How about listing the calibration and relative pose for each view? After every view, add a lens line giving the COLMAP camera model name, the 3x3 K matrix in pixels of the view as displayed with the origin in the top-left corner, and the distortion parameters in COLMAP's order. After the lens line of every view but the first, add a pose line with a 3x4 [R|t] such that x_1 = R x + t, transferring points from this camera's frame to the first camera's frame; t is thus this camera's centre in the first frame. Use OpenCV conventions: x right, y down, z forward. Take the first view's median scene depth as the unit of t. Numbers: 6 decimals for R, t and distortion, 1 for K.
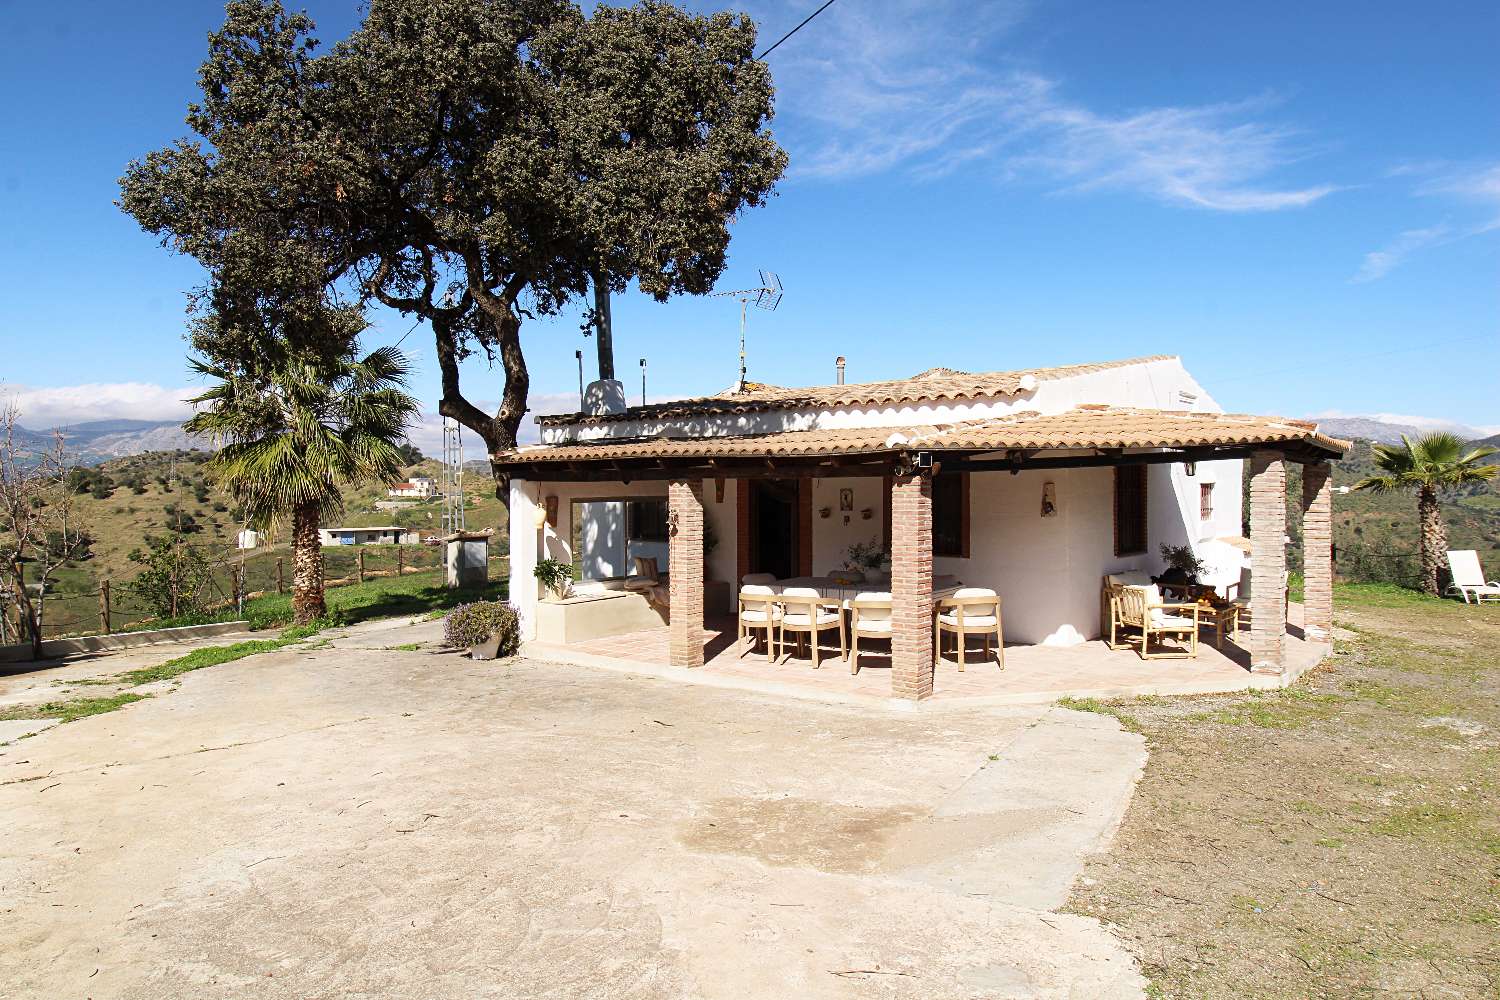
lens RADIAL K [[941.9, 0, 743.3], [0, 941.9, 494.2], [0, 0, 1]] dist [0.001994, 0.000155]
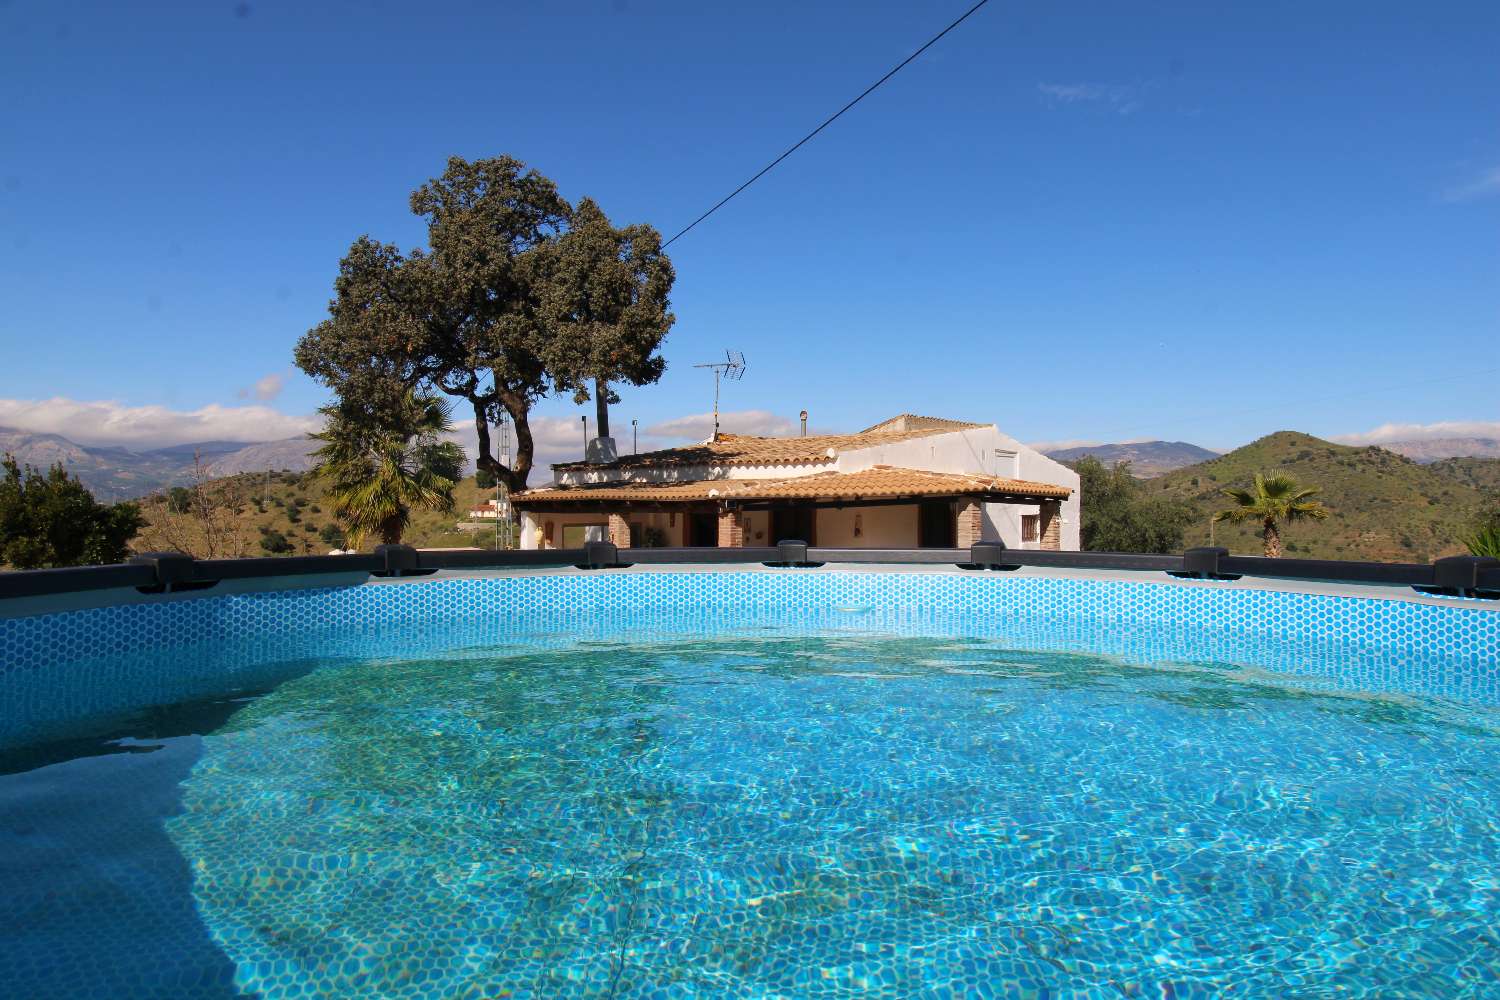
lens RADIAL K [[971.8, 0, 745.1], [0, 971.8, 496.3], [0, 0, 1]] dist [0.003627, -0.003459]
pose [[0.996331, 0.003222, -0.085520, 0.232172], [-0.005045, 0.999764, -0.021110, -0.008008], [0.085431, 0.021464, 0.996113, -0.498804]]
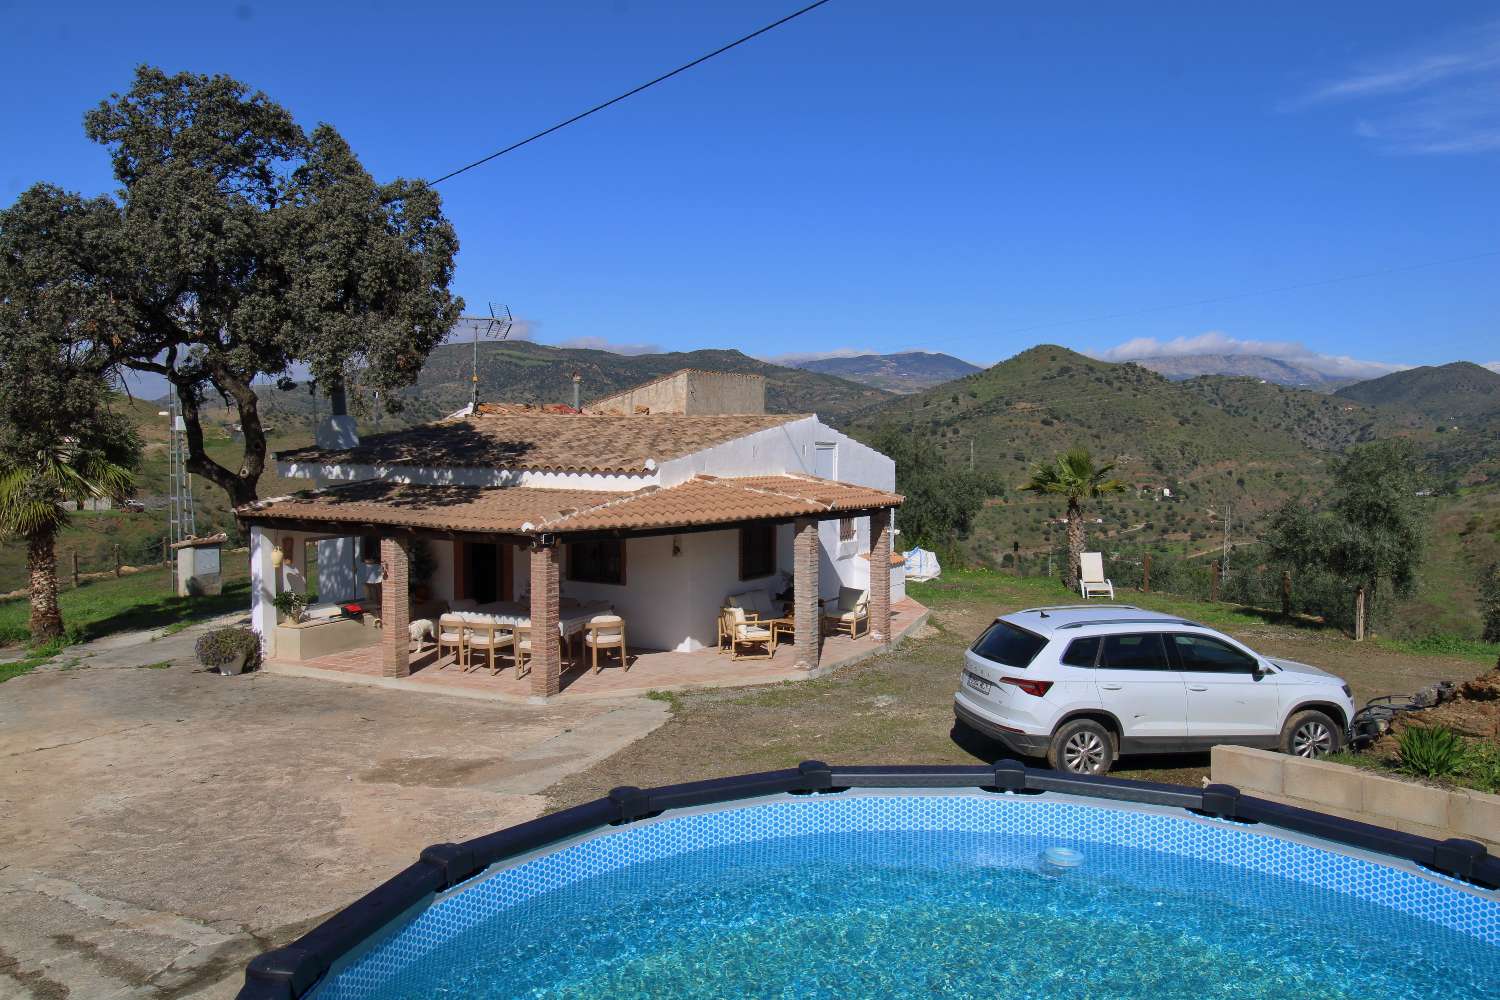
lens RADIAL K [[1158.8, 0, 755.0], [0, 1158.8, 497.5], [0, 0, 1]] dist [0.014617, -0.007475]
pose [[0.984189, -0.005581, 0.177032, 0.118070], [-0.003517, 0.998691, 0.051038, -0.122877], [-0.177085, -0.050854, 0.982881, -0.543500]]
